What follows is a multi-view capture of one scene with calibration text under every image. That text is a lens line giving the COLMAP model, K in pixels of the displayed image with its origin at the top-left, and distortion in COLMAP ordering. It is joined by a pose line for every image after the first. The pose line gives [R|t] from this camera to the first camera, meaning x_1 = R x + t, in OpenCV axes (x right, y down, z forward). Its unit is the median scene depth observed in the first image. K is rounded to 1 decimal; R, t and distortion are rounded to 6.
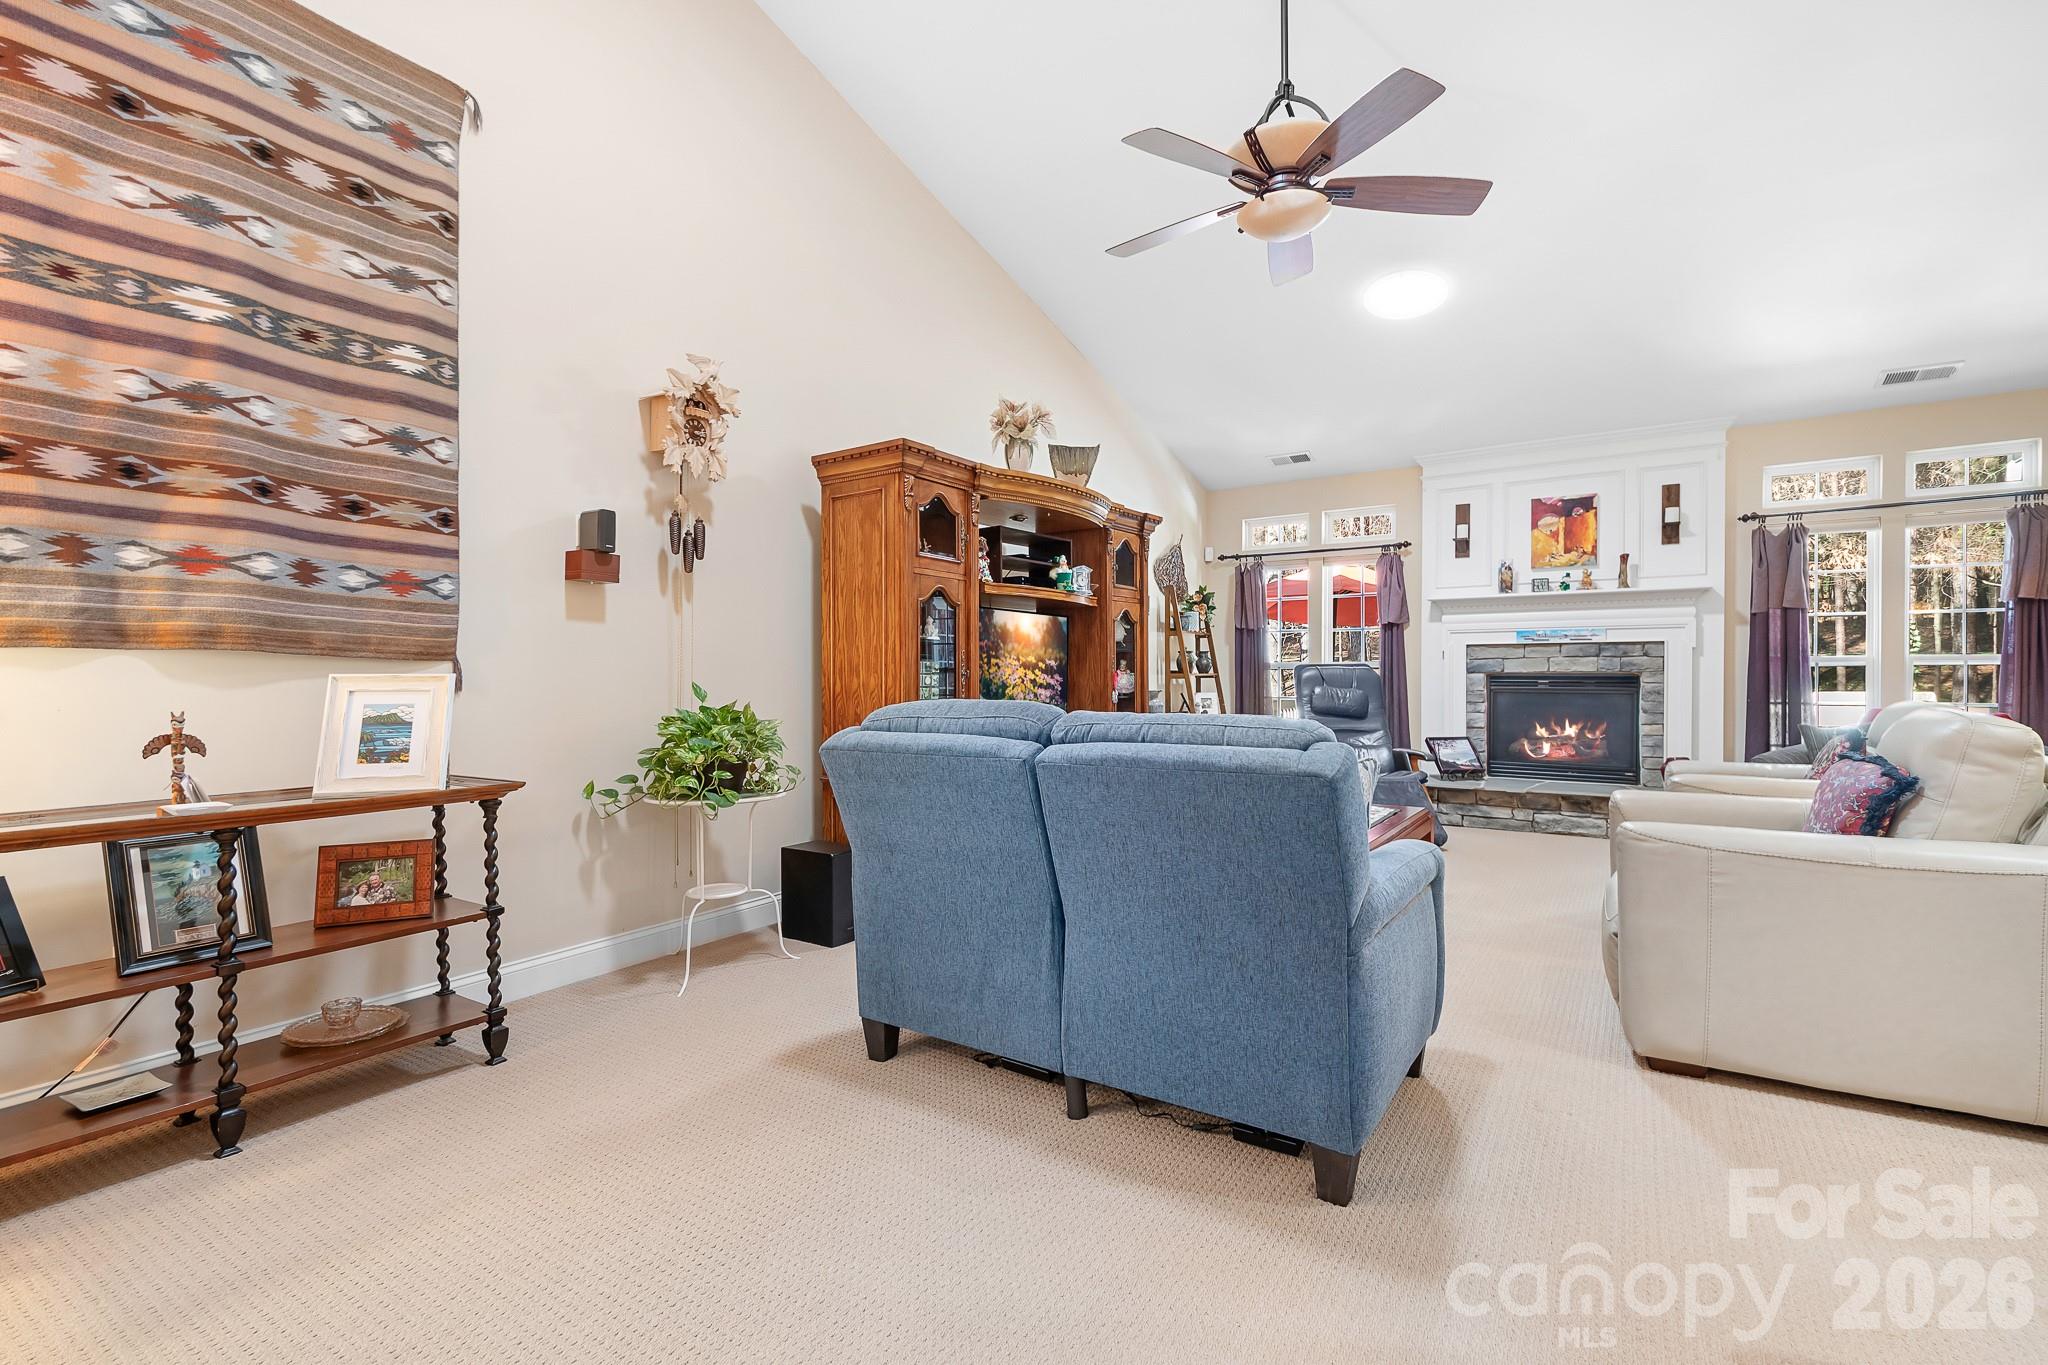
lens RADIAL K [[911.3, 0, 1024.0], [0, 911.3, 682.5], [0, 0, 1]] dist [-0.000801, 0.000059]
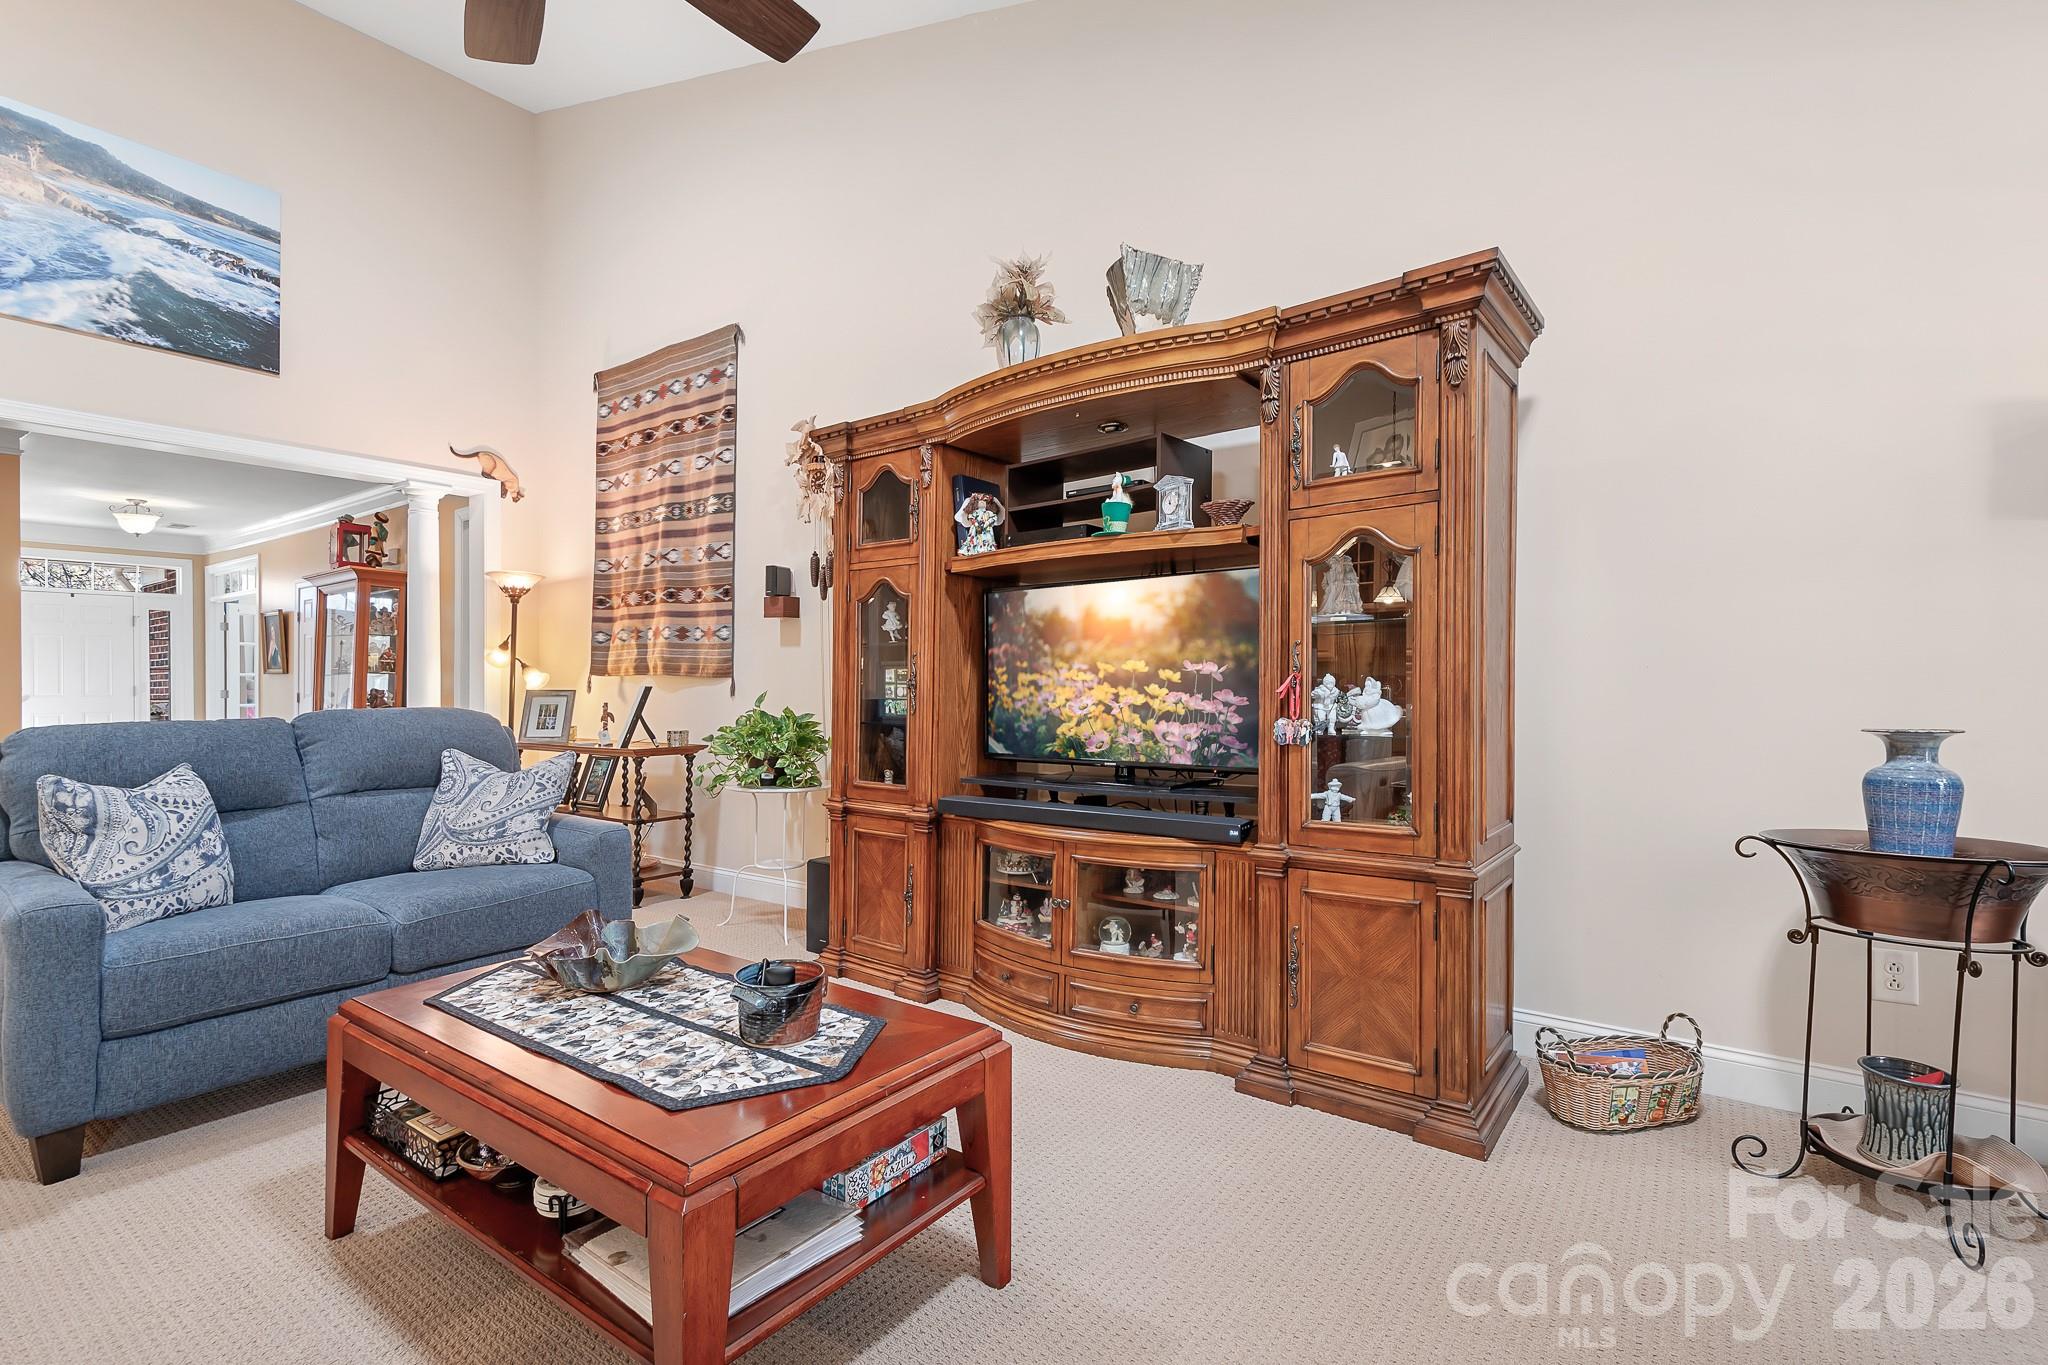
lens RADIAL K [[939.1, 0, 1022.9], [0, 939.1, 697.1], [0, 0, 1]] dist [0.001143, -0.000444]
pose [[-0.041730, 0.012136, -0.999055, 0.539170], [-0.002846, 0.999921, 0.012265, -0.005188], [0.999125, 0.003355, -0.041692, 0.820678]]
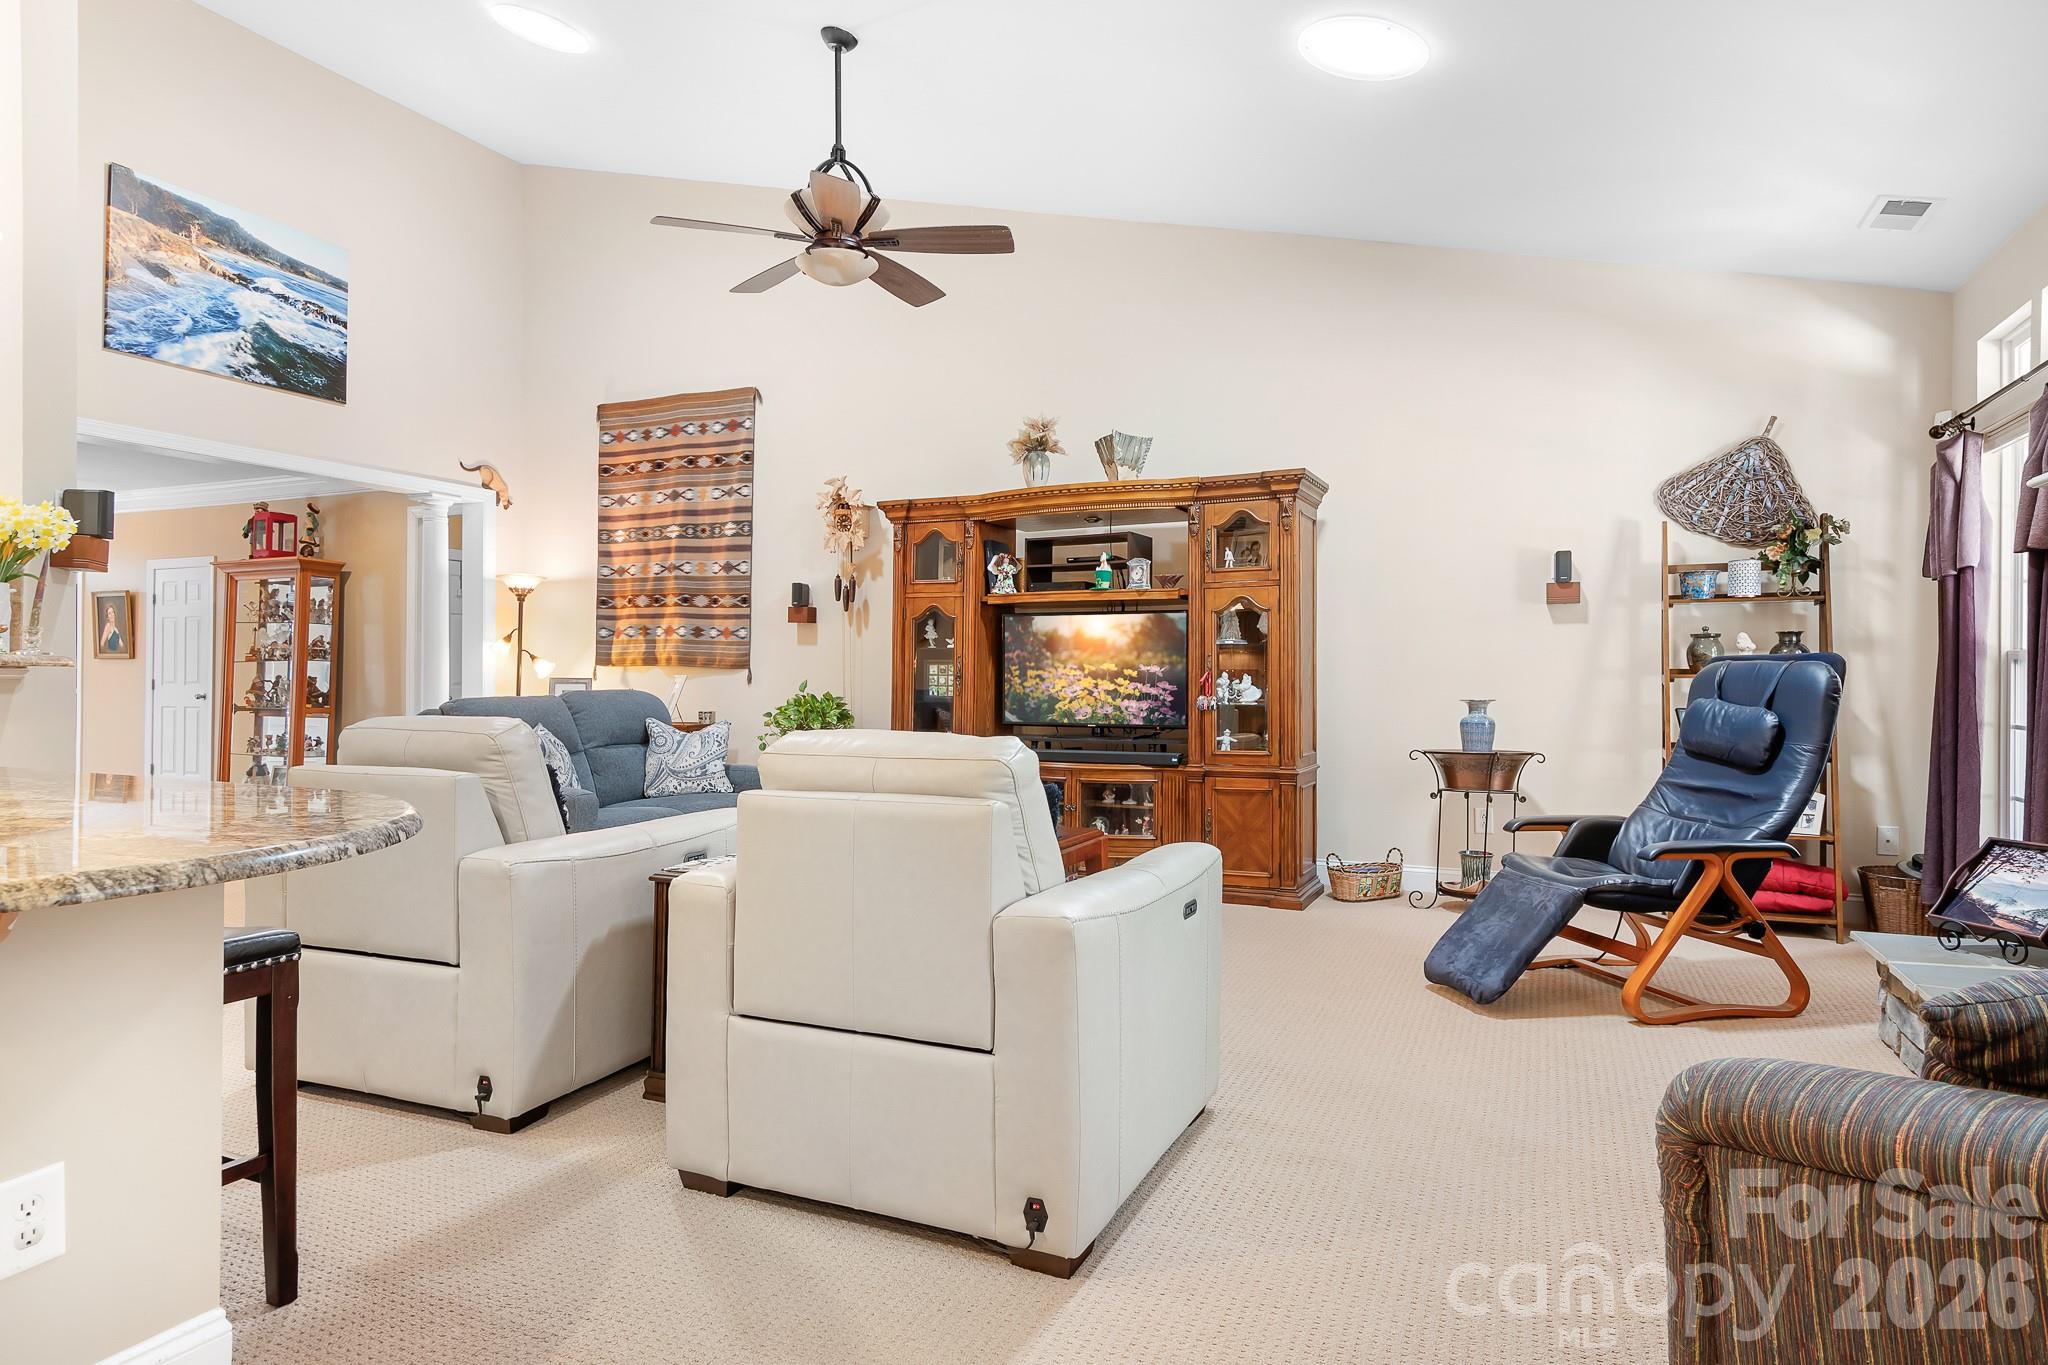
lens RADIAL K [[1152.8, 0, 1029.4], [0, 1152.8, 681.5], [0, 0, 1]] dist [0.002653, -0.001820]
pose [[0.172259, 0.006036, -0.985033, 1.051795], [-0.010173, 0.999939, 0.004349, -0.006322], [0.984999, 0.009272, 0.172310, 0.605089]]
